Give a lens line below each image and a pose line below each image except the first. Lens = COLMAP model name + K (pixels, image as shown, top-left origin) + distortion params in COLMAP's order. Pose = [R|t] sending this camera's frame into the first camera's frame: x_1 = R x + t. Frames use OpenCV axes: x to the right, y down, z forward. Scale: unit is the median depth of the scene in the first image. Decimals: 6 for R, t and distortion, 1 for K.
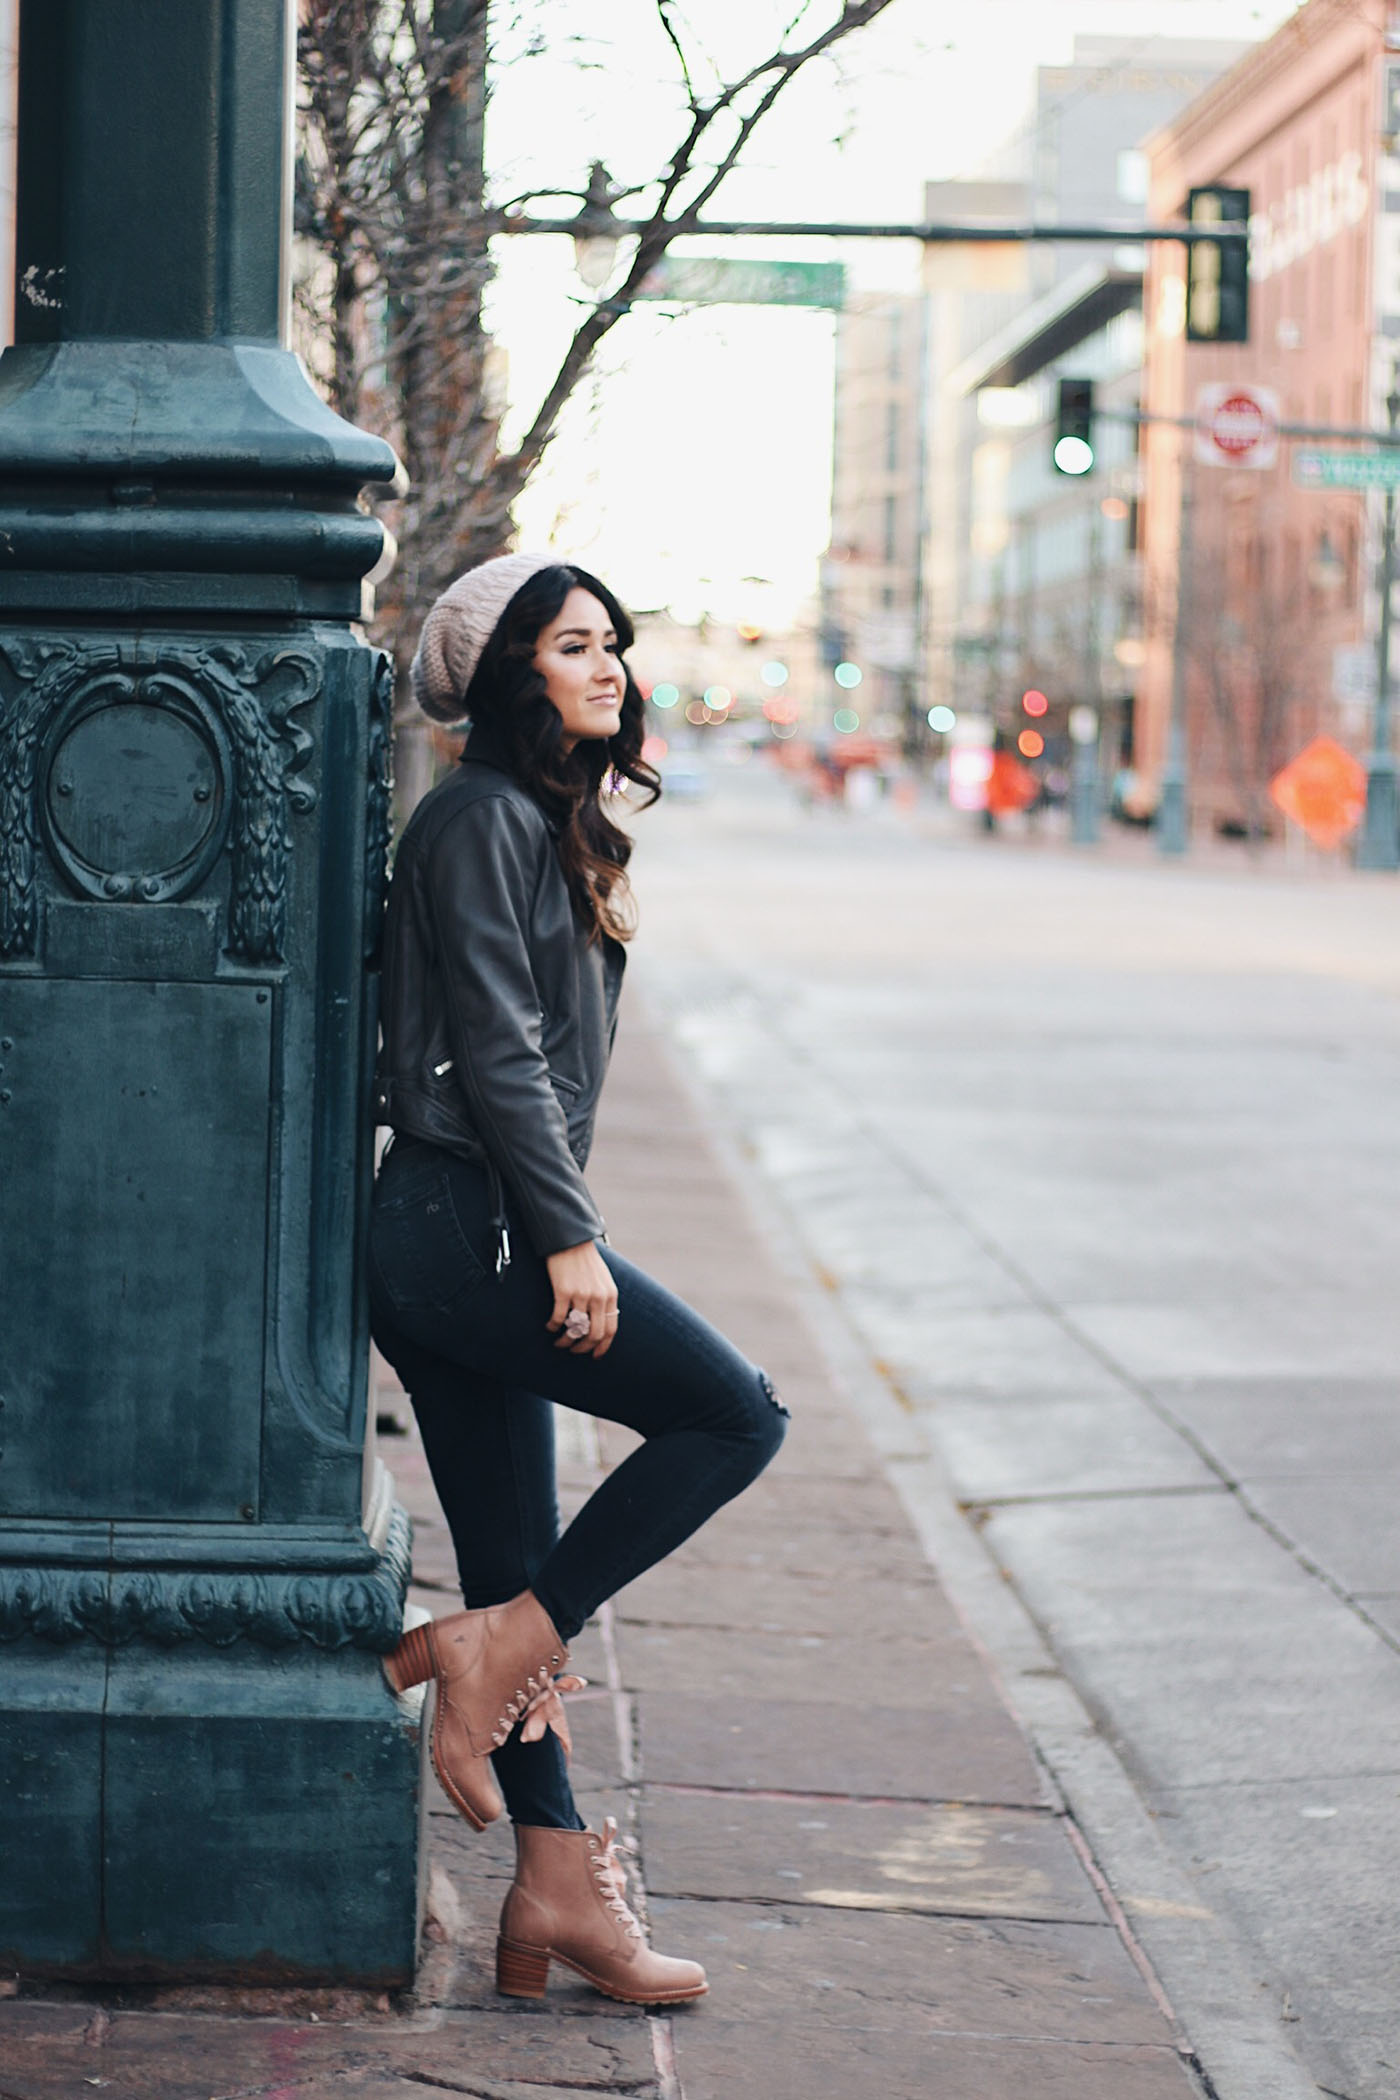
lens RADIAL K [[5030.1, 0, 700.0], [0, 5030.1, 1050.0], [0, 0, 1]] dist [-0.116217, 0.074121]
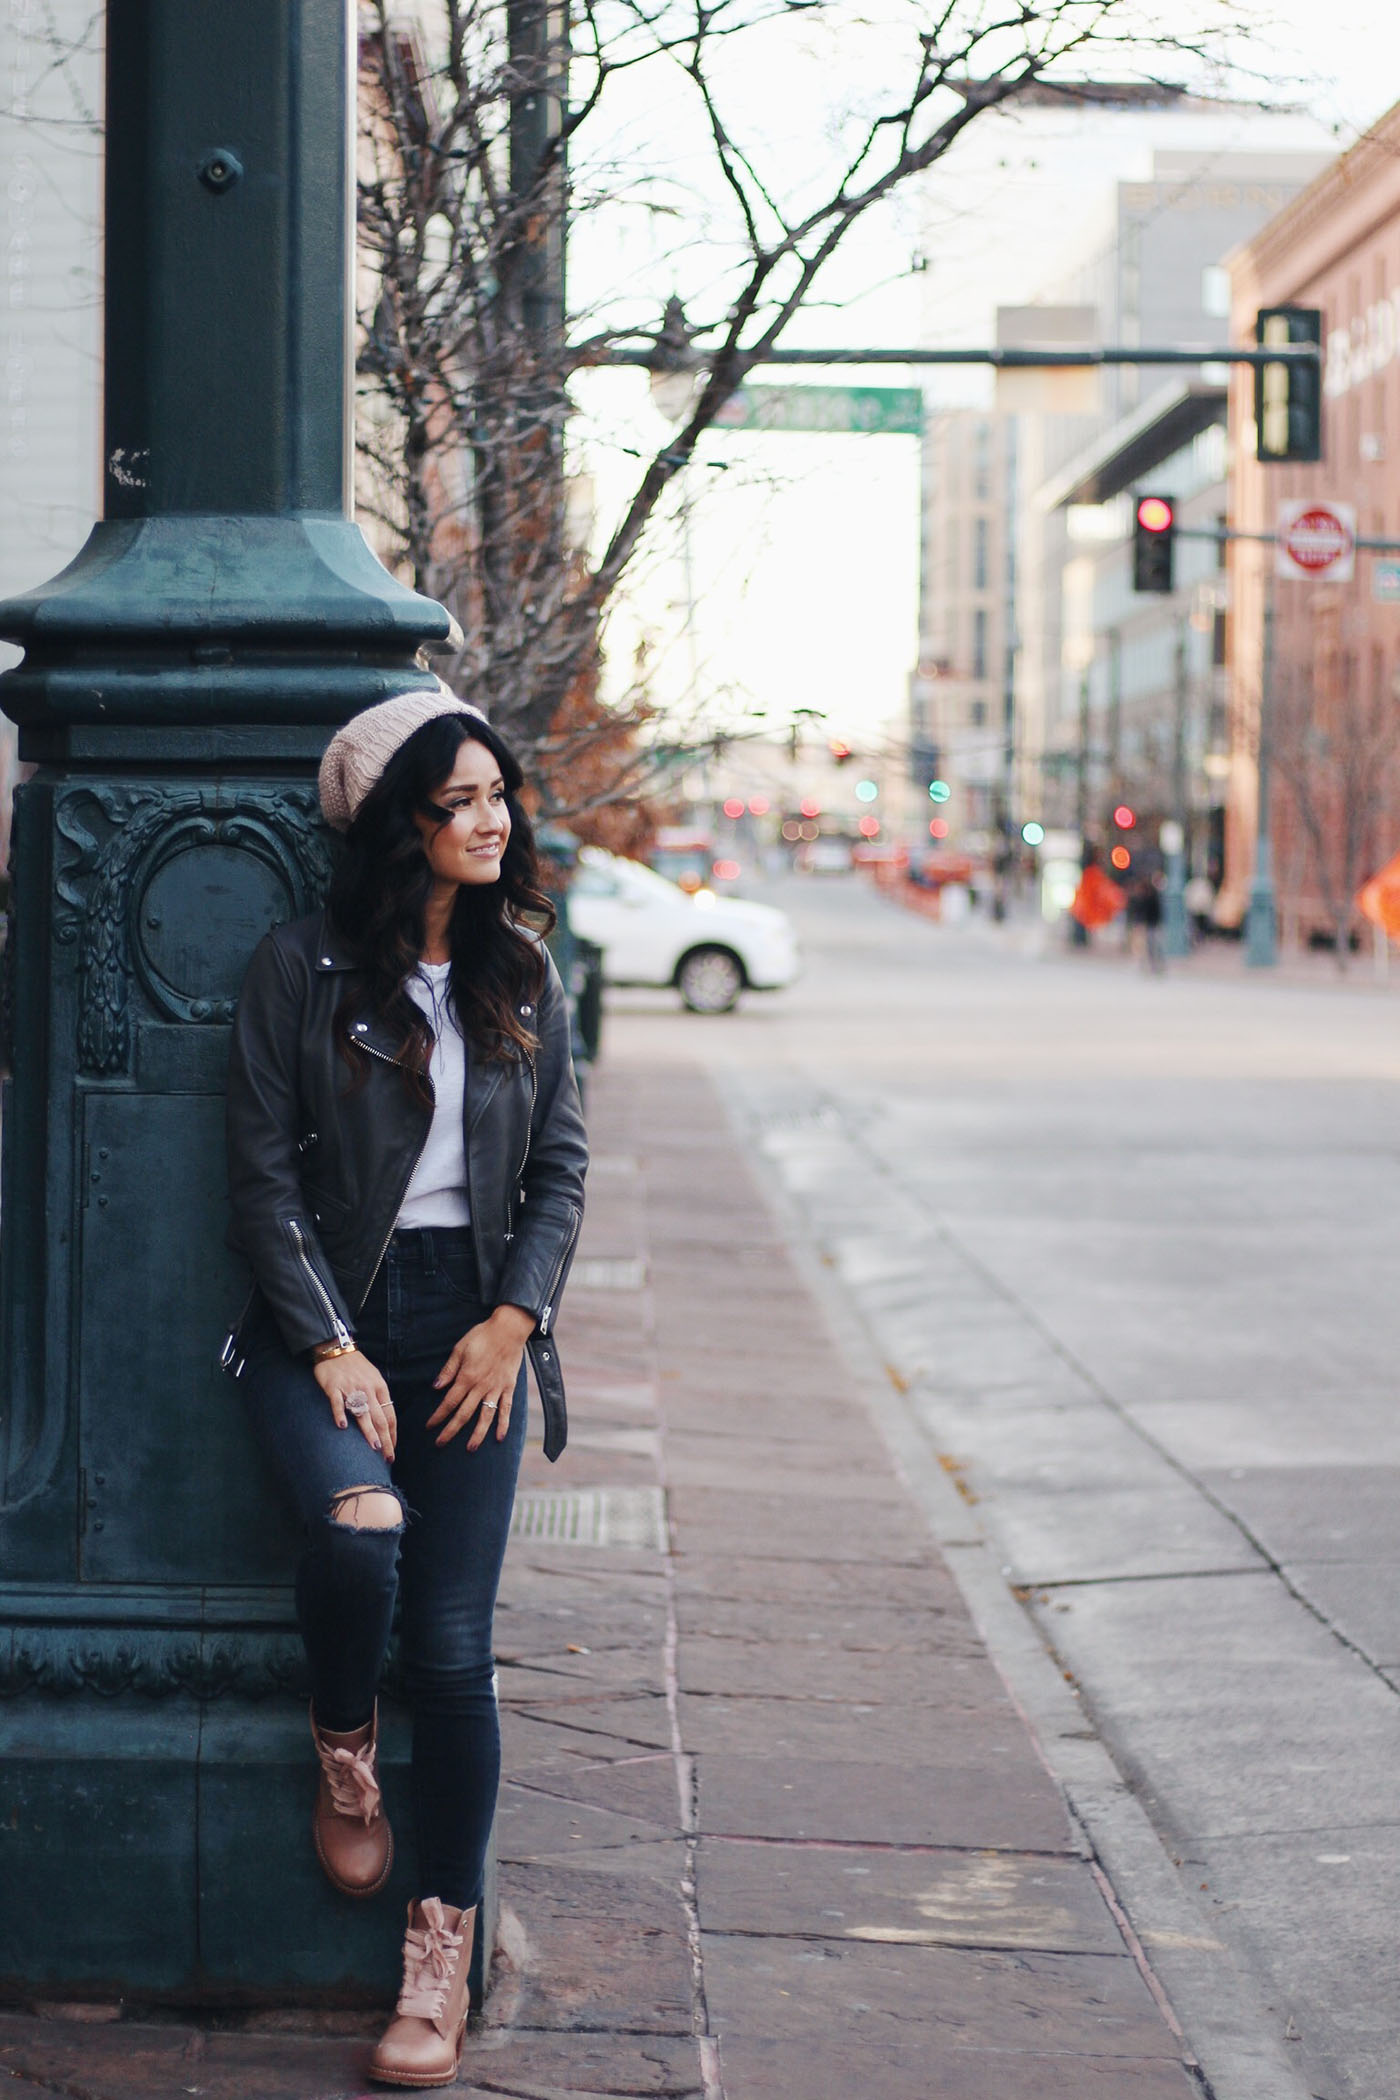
lens RADIAL K [[5030.1, 0, 700.0], [0, 5030.1, 1050.0], [0, 0, 1]] dist [-0.116217, 0.074121]
pose [[0.999723, -0.013048, -0.019609, 0.013088], [0.012586, 0.999644, -0.023505, 0.003144], [0.019909, 0.023251, 0.999531, -0.089092]]
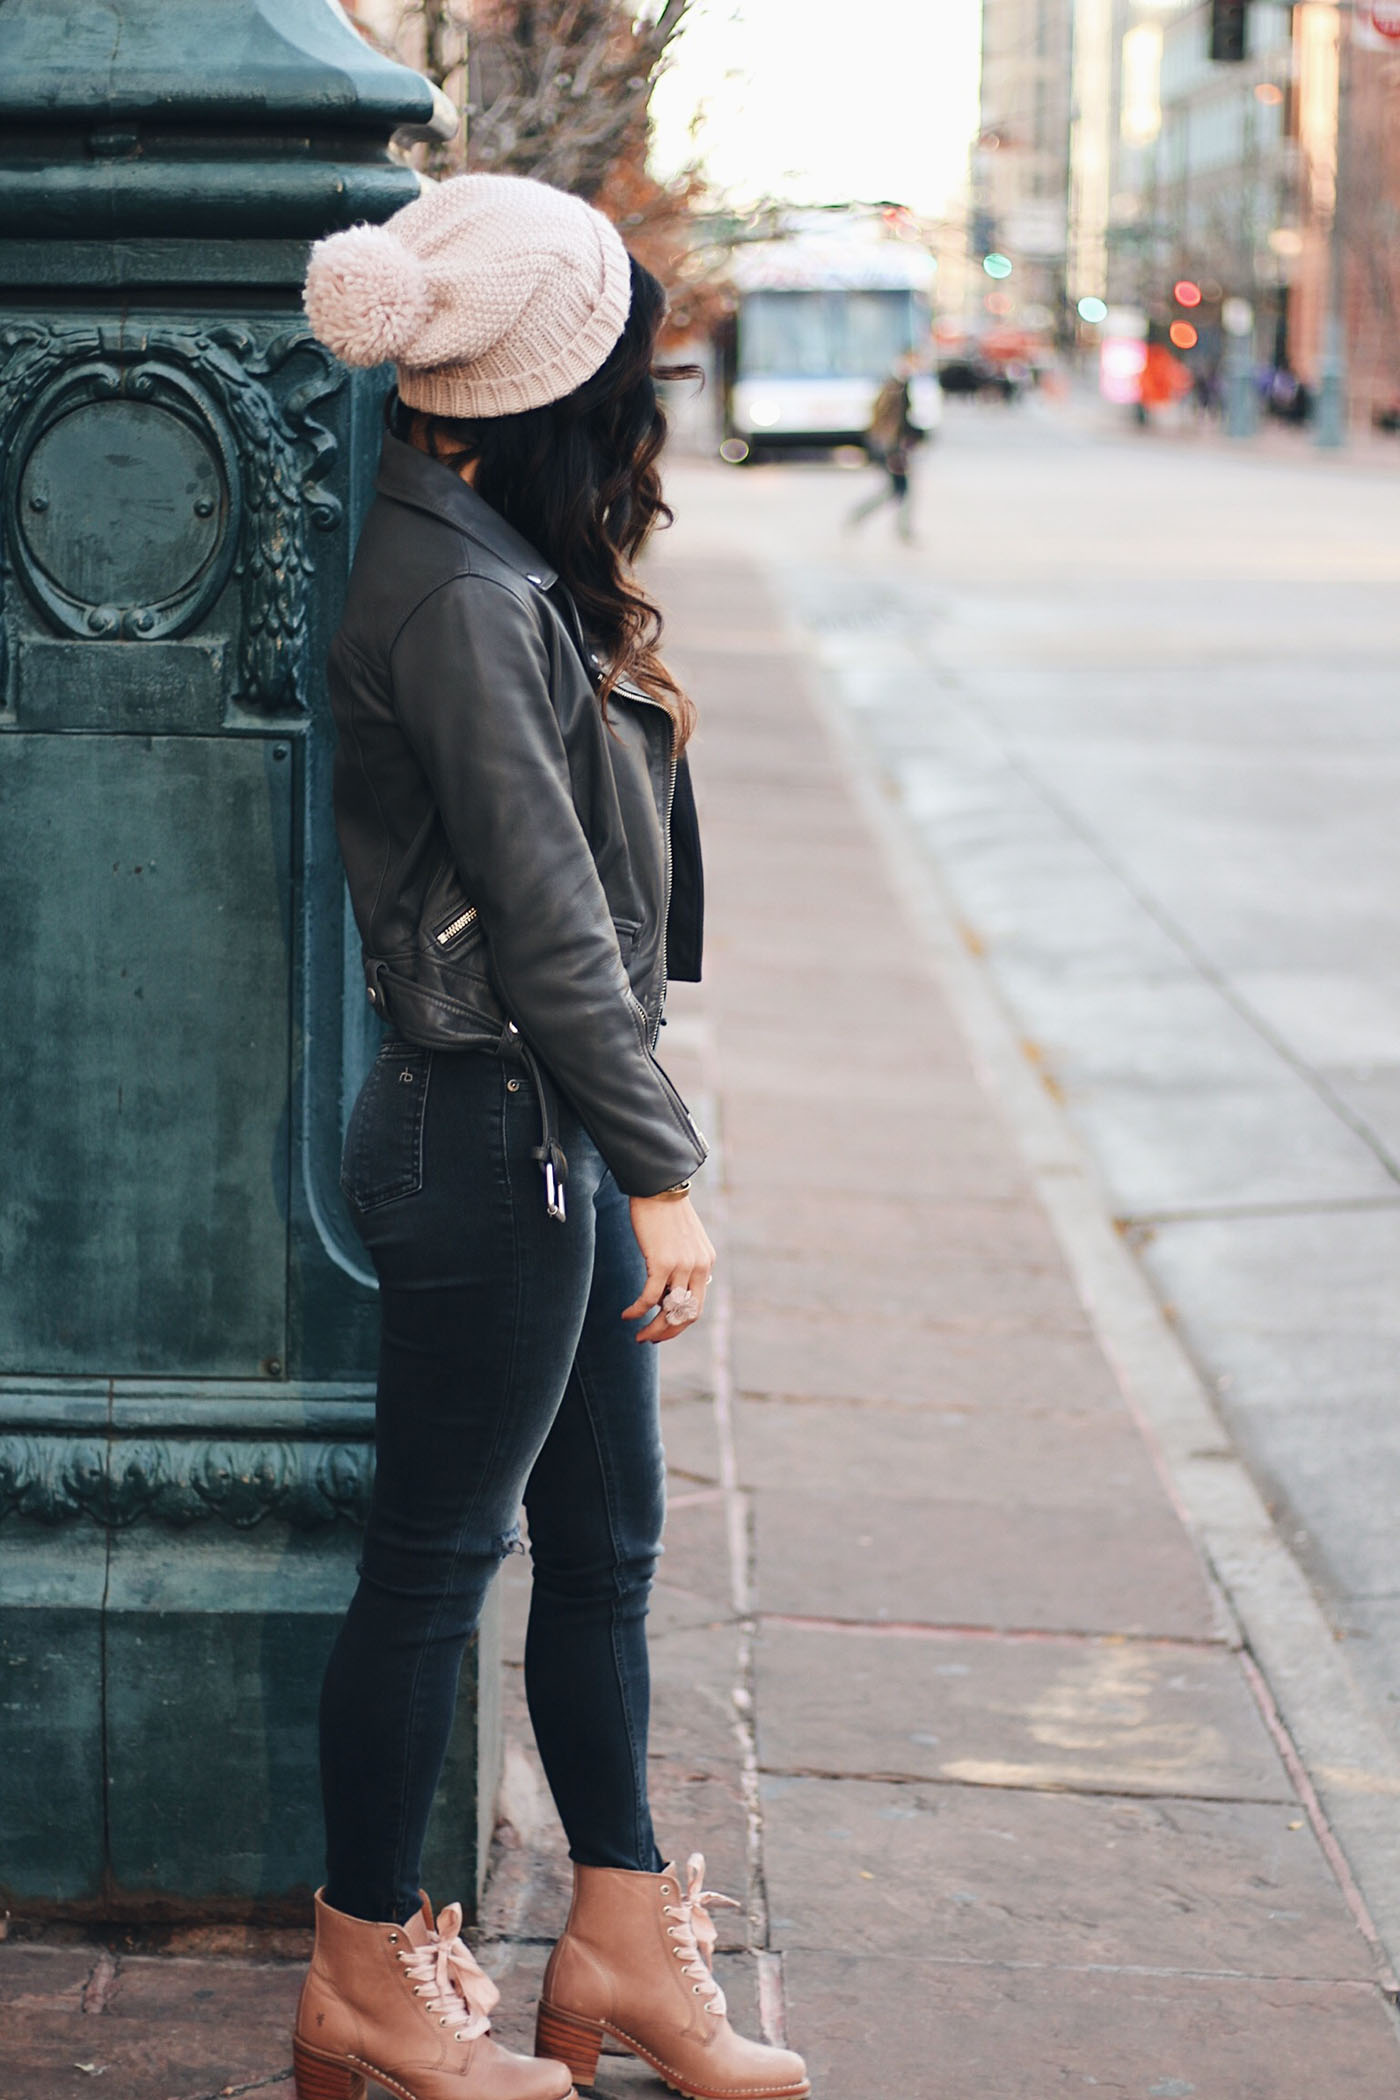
lens RADIAL K [[5030.1, 0, 700.0], [0, 5030.1, 1050.0], [0, 0, 1]] dist [-0.116217, 0.074121]
pose [[0.999522, -0.005331, -0.030463, 0.006256], [0.007780, 0.996699, 0.080818, -0.024702], [0.029932, -0.081016, 0.996263, 0.151355]]
